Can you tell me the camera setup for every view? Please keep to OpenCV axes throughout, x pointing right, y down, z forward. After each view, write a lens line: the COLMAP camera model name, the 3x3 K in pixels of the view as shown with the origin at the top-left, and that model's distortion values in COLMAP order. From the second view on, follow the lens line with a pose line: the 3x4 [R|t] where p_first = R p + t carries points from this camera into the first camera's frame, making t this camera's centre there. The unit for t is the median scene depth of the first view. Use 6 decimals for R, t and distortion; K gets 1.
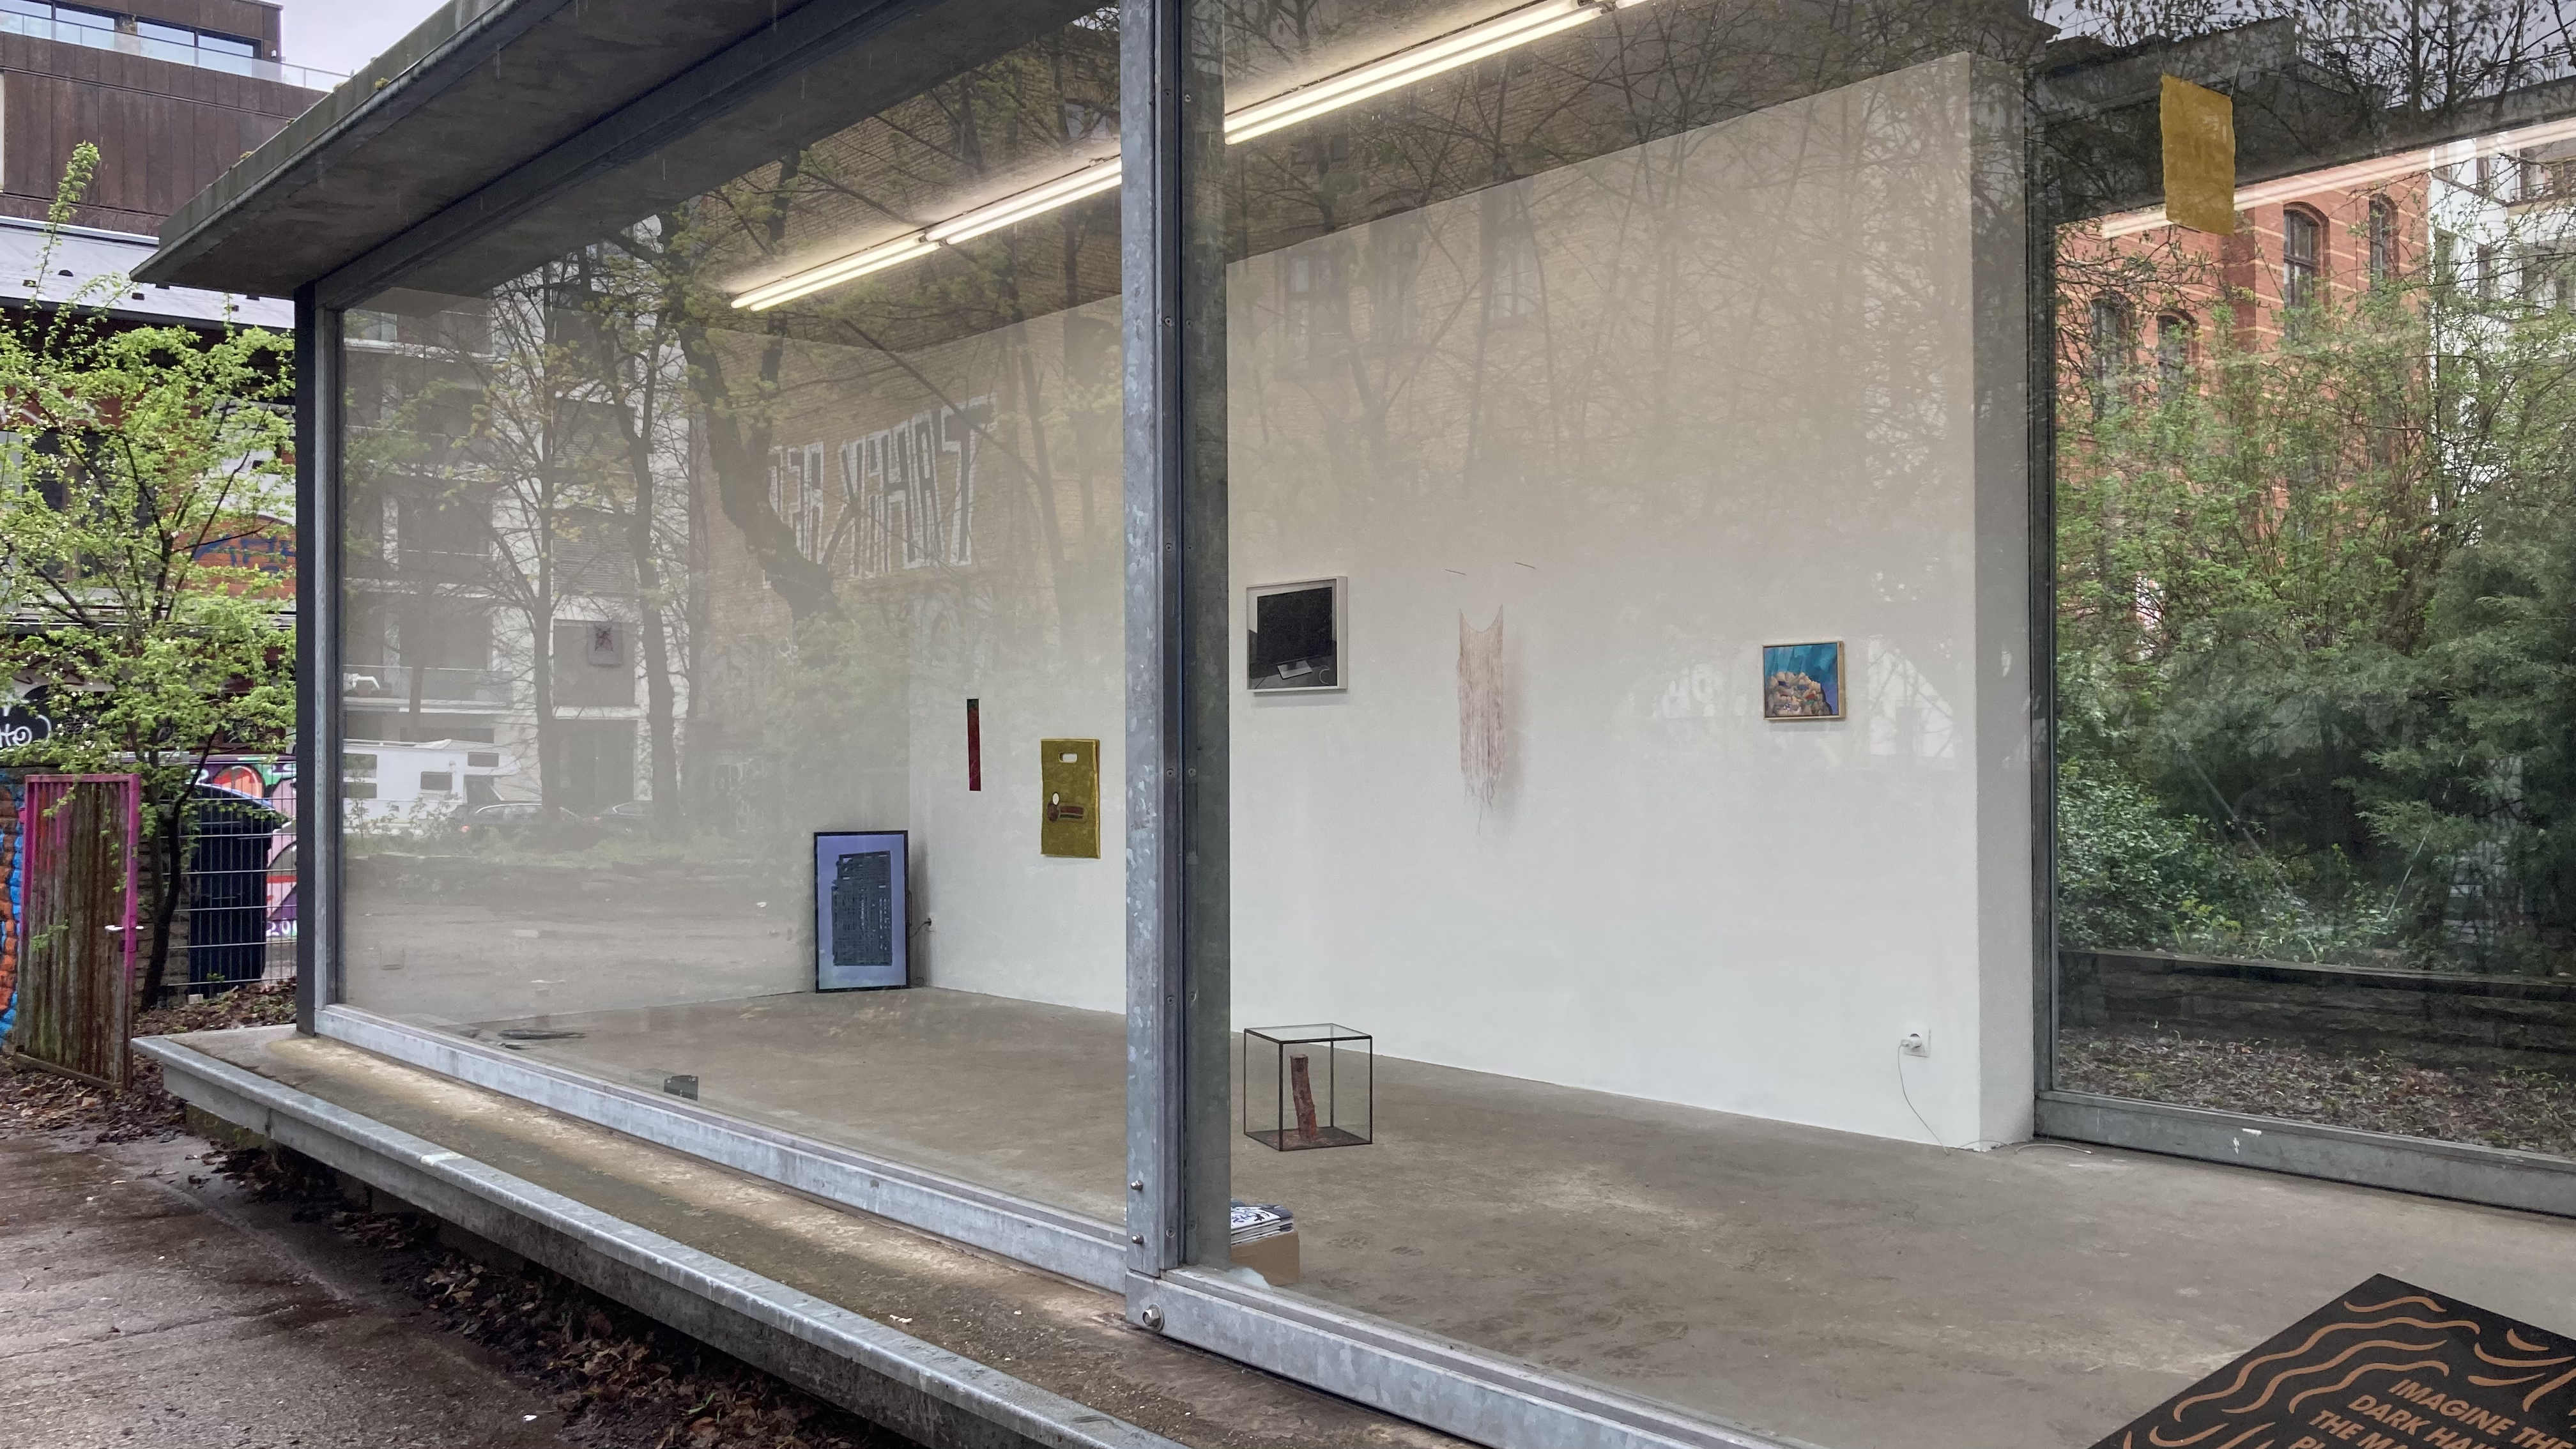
lens RADIAL K [[2158.2, 0, 1288.0], [0, 2158.2, 724.5], [0, 0, 1]] dist [0.068671, -0.006515]
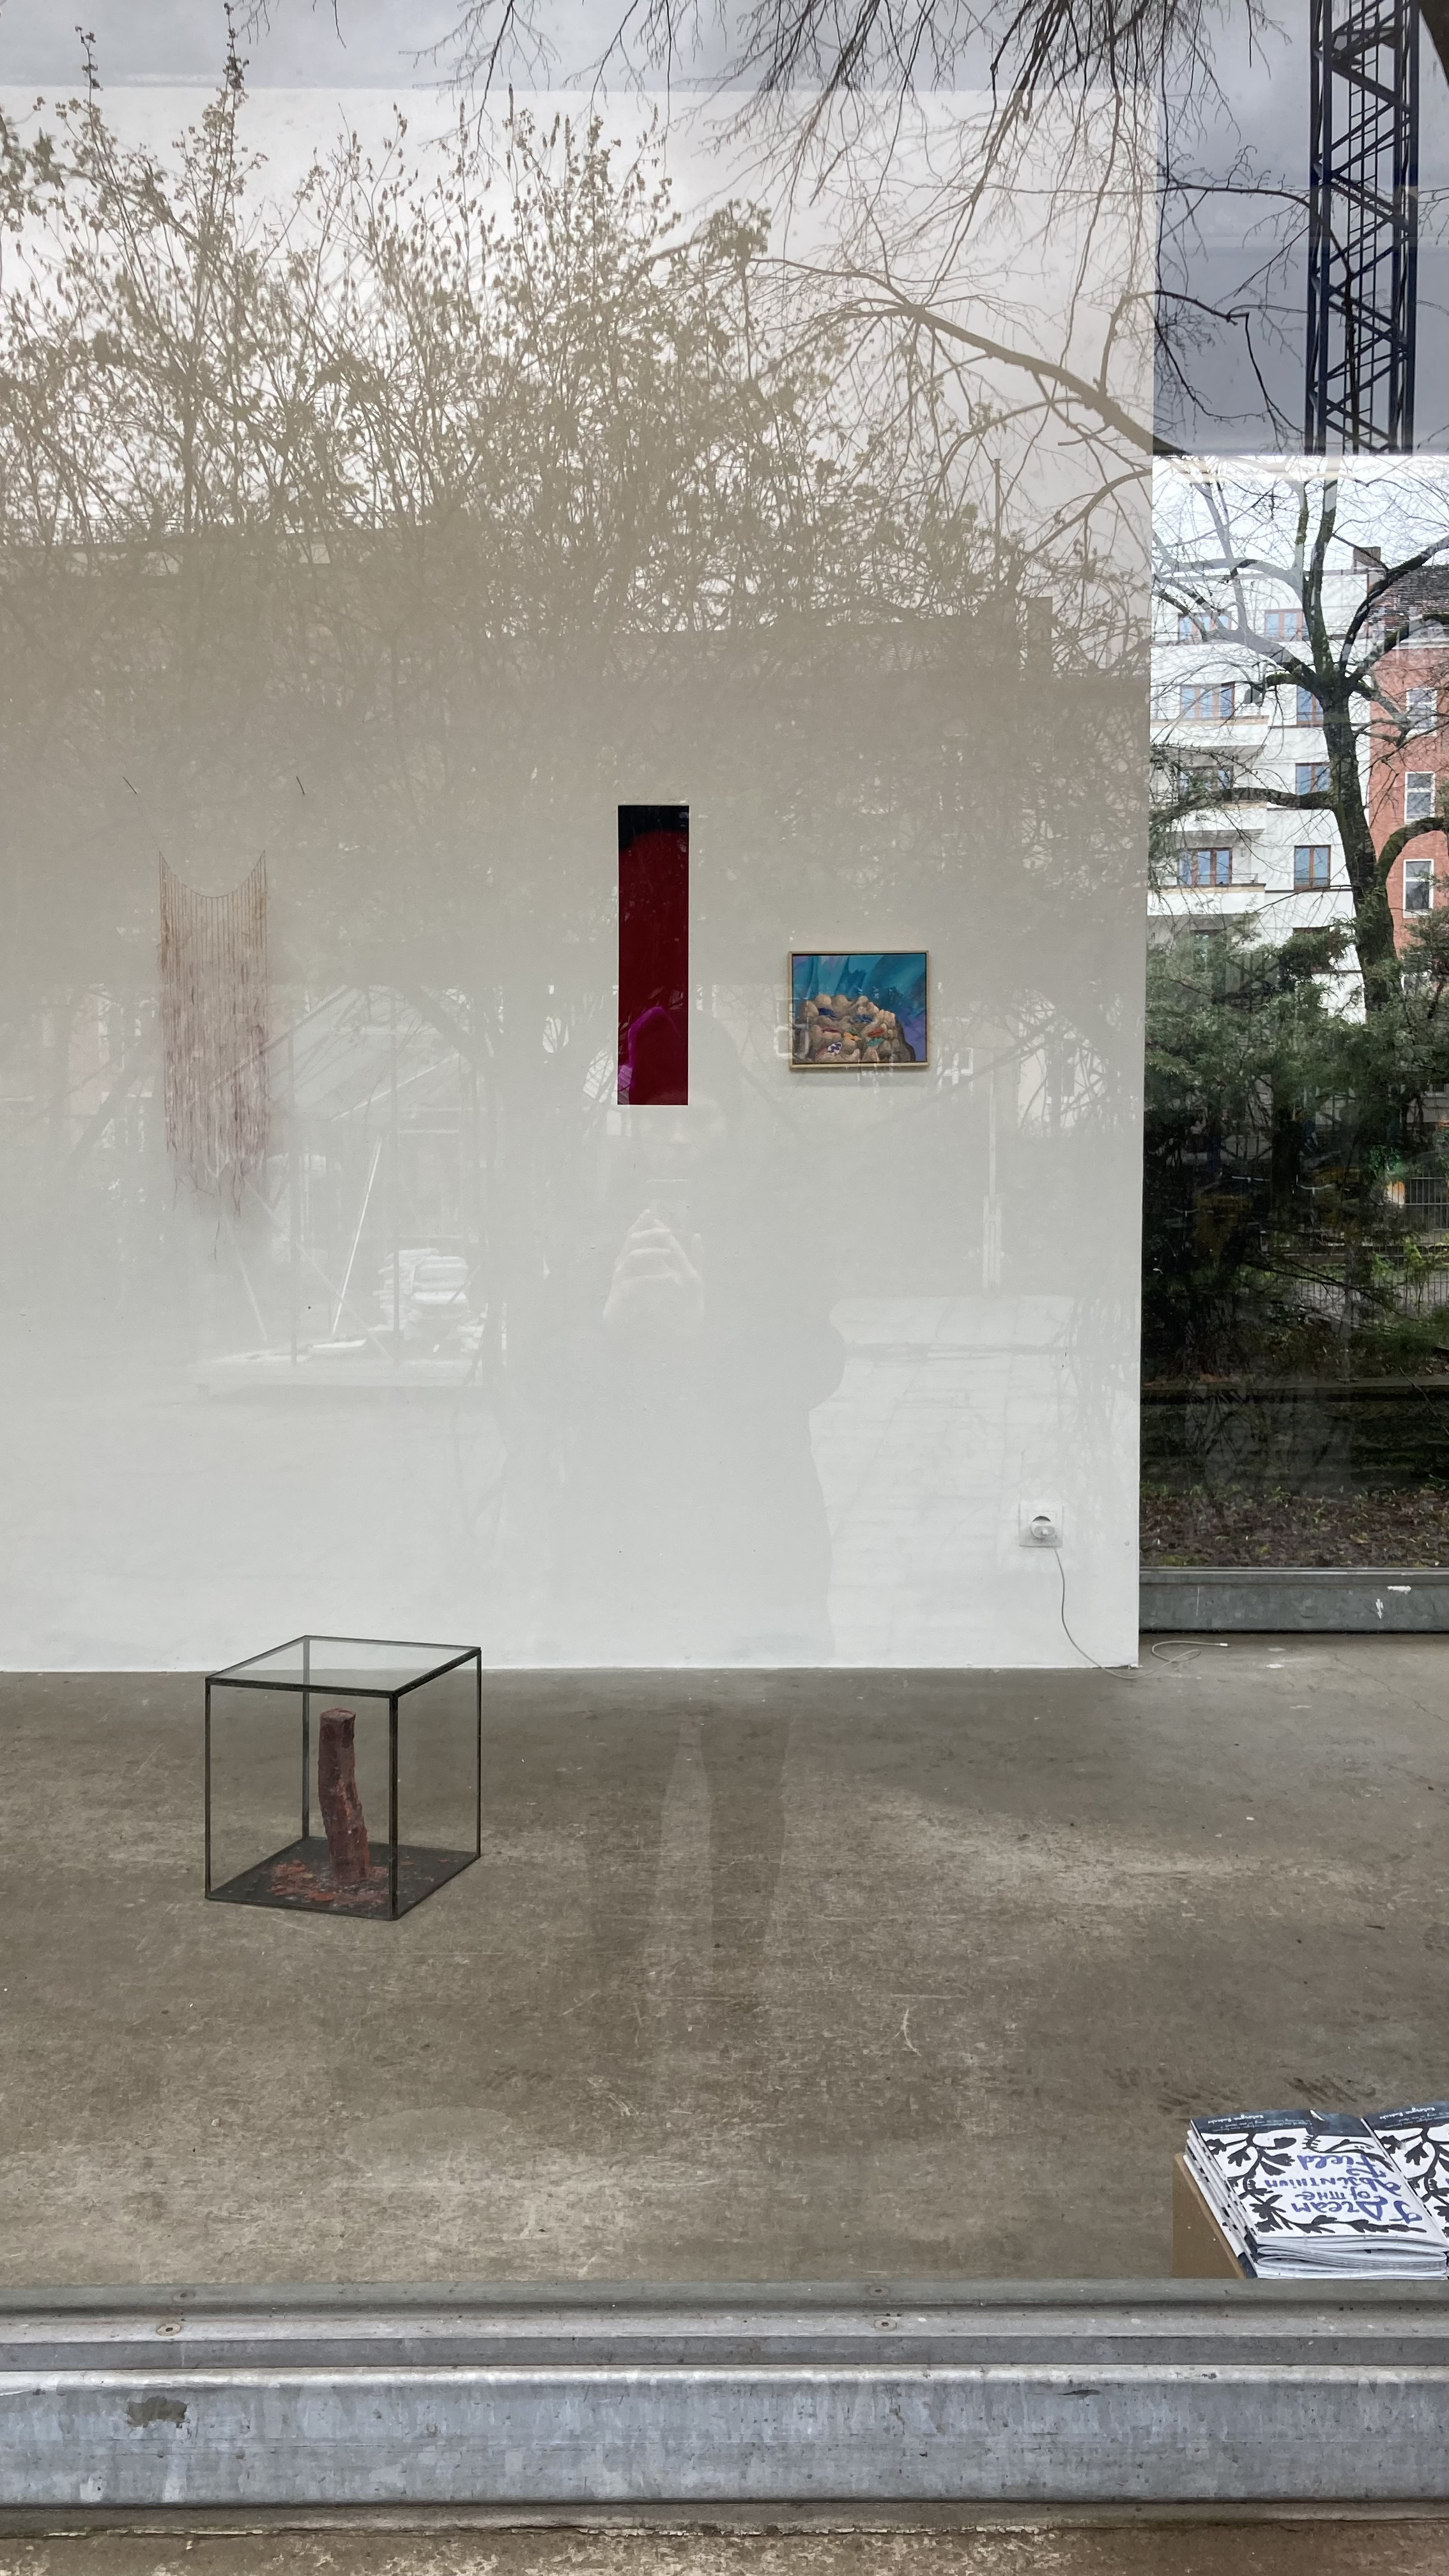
lens RADIAL K [[2158.2, 0, 724.5], [0, 2158.2, 1288.0], [0, 0, 1]] dist [0.068671, -0.006515]
pose [[0.636398, -0.032192, 0.770689, -0.309716], [-0.007114, 0.998841, 0.047597, 0.034843], [-0.771328, -0.035774, 0.635432, 0.628976]]
